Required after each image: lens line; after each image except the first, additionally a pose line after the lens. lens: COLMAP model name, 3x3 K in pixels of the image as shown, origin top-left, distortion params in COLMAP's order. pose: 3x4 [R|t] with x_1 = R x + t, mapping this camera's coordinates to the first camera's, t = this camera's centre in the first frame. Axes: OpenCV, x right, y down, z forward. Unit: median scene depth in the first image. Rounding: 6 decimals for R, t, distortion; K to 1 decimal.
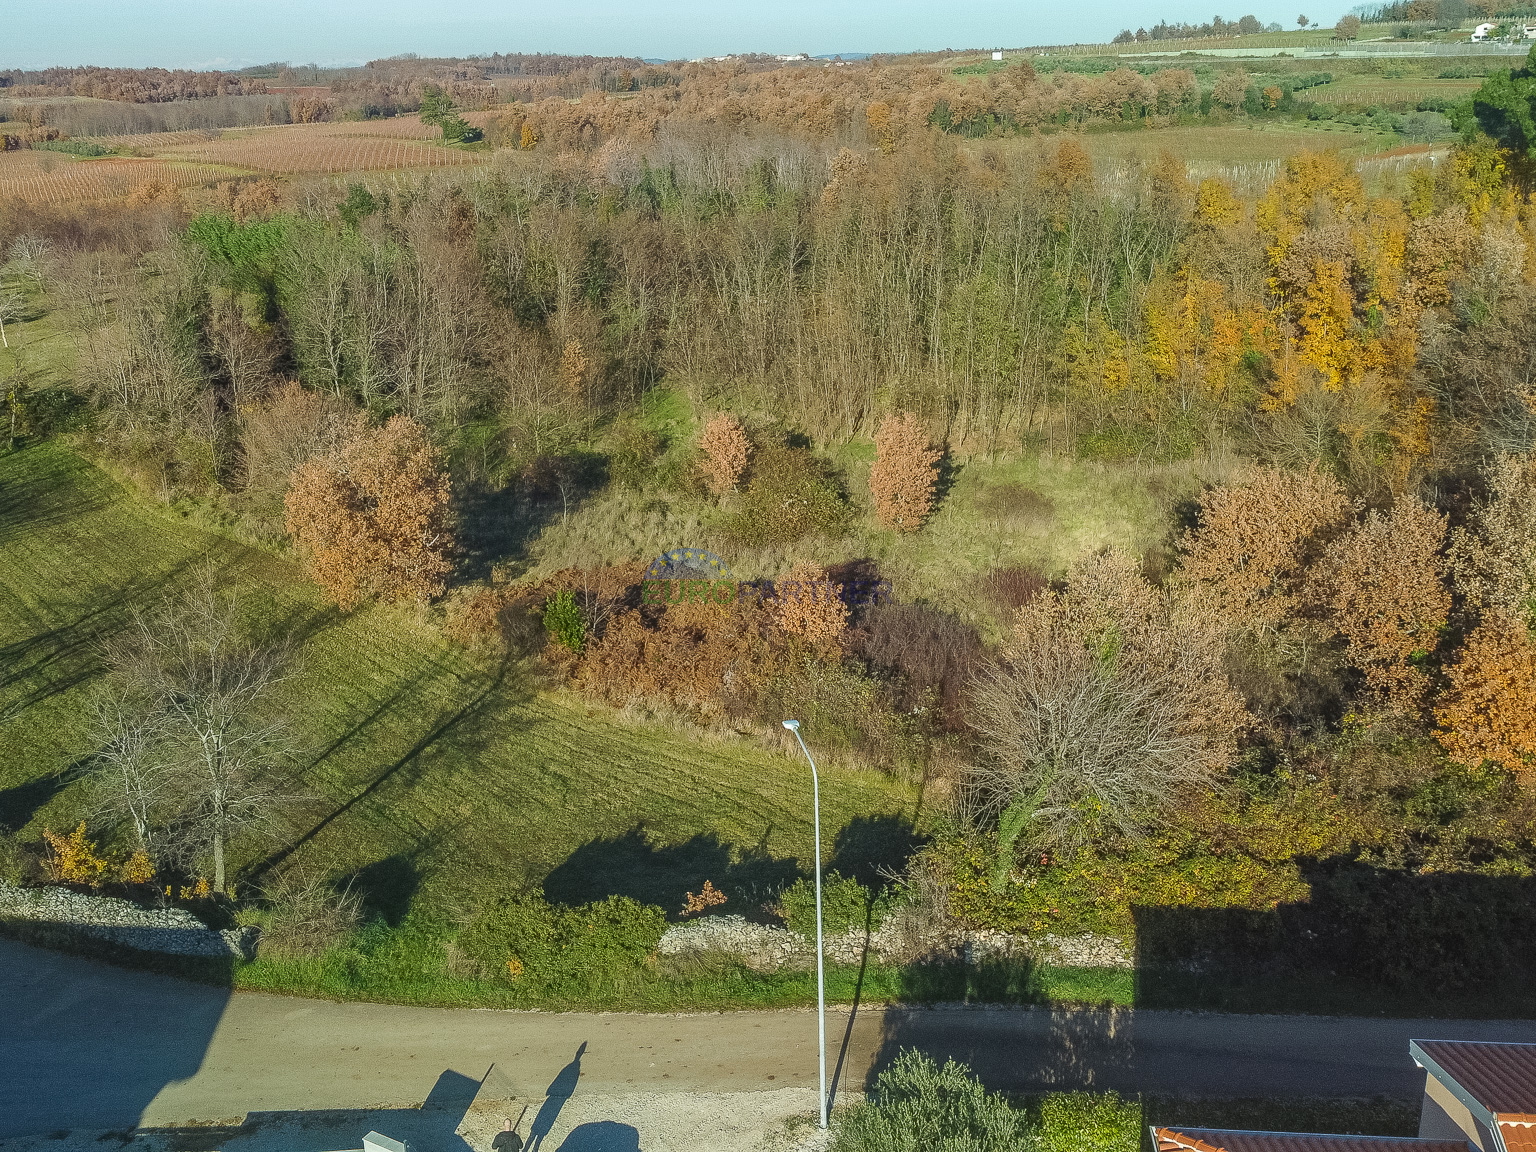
lens RADIAL K [[1540.9, 0, 768.0], [0, 1540.9, 576.0], [0, 0, 1]] dist [0.013559, -0.019140]
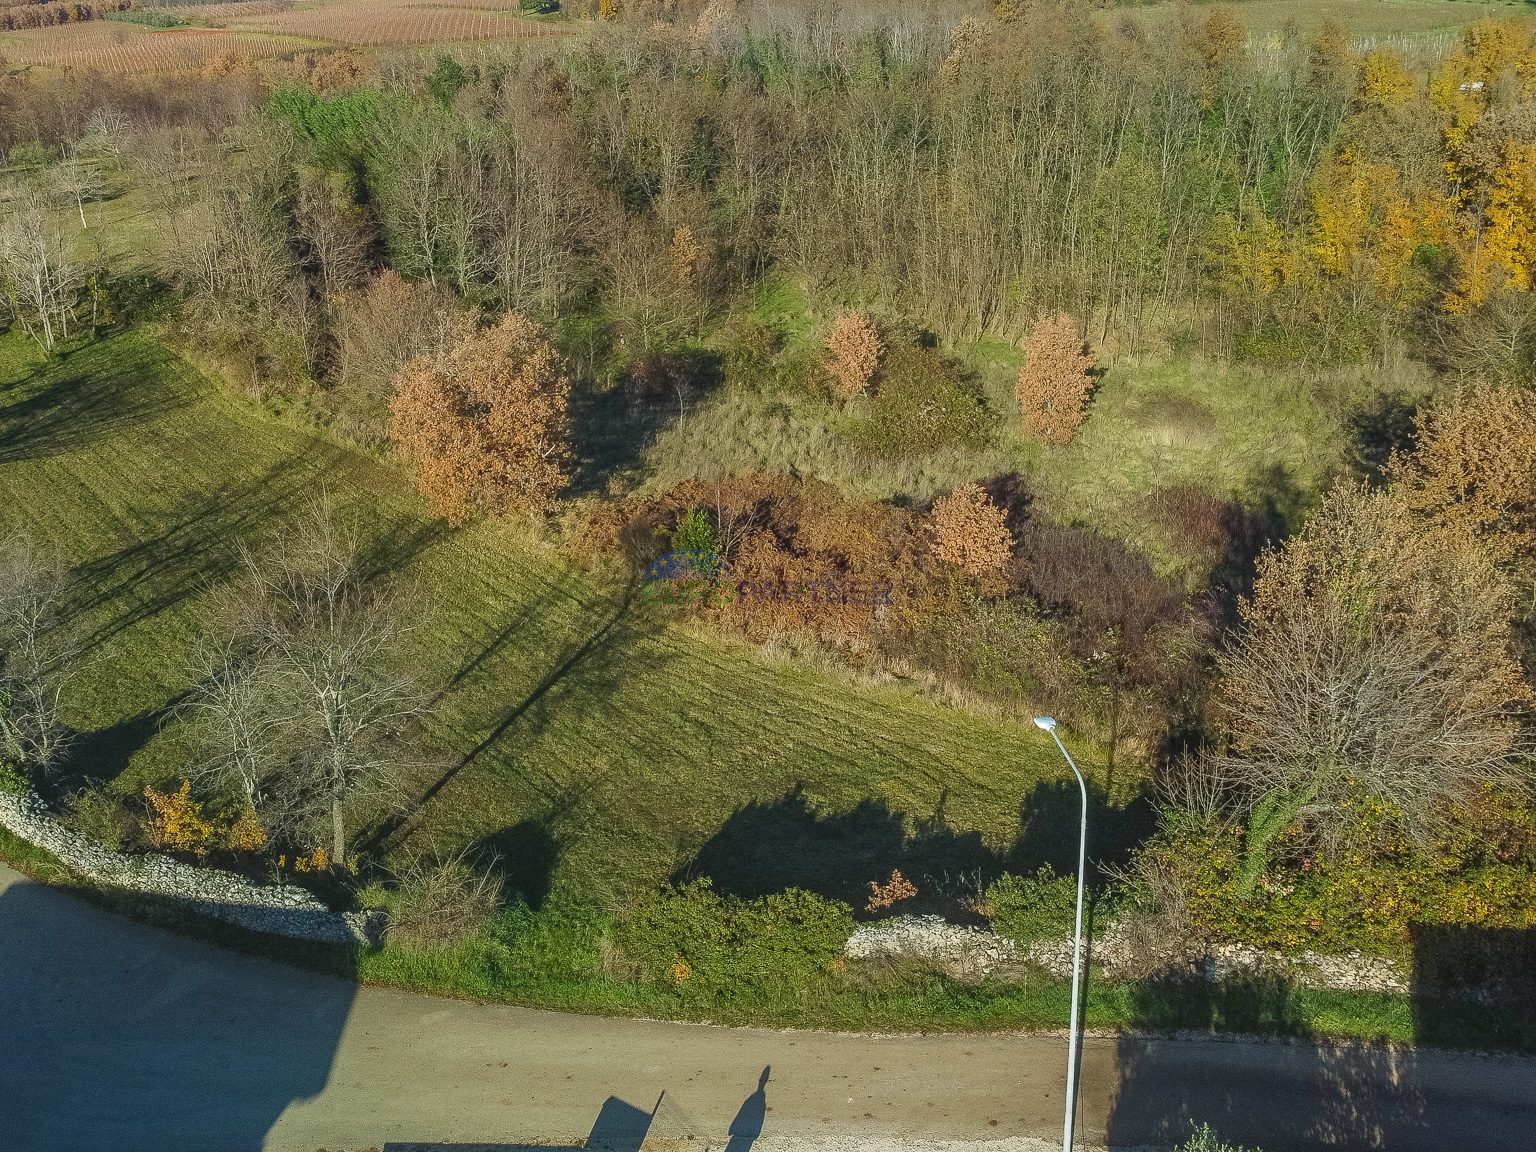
lens RADIAL K [[1532.4, 0, 768.0], [0, 1532.4, 576.0], [0, 0, 1]] dist [0.021781, -0.033502]
pose [[0.999011, 0.016881, -0.041147, -0.052651], [-0.013713, 0.997007, 0.076092, -0.021699], [0.042308, -0.075452, 0.996251, 0.099704]]
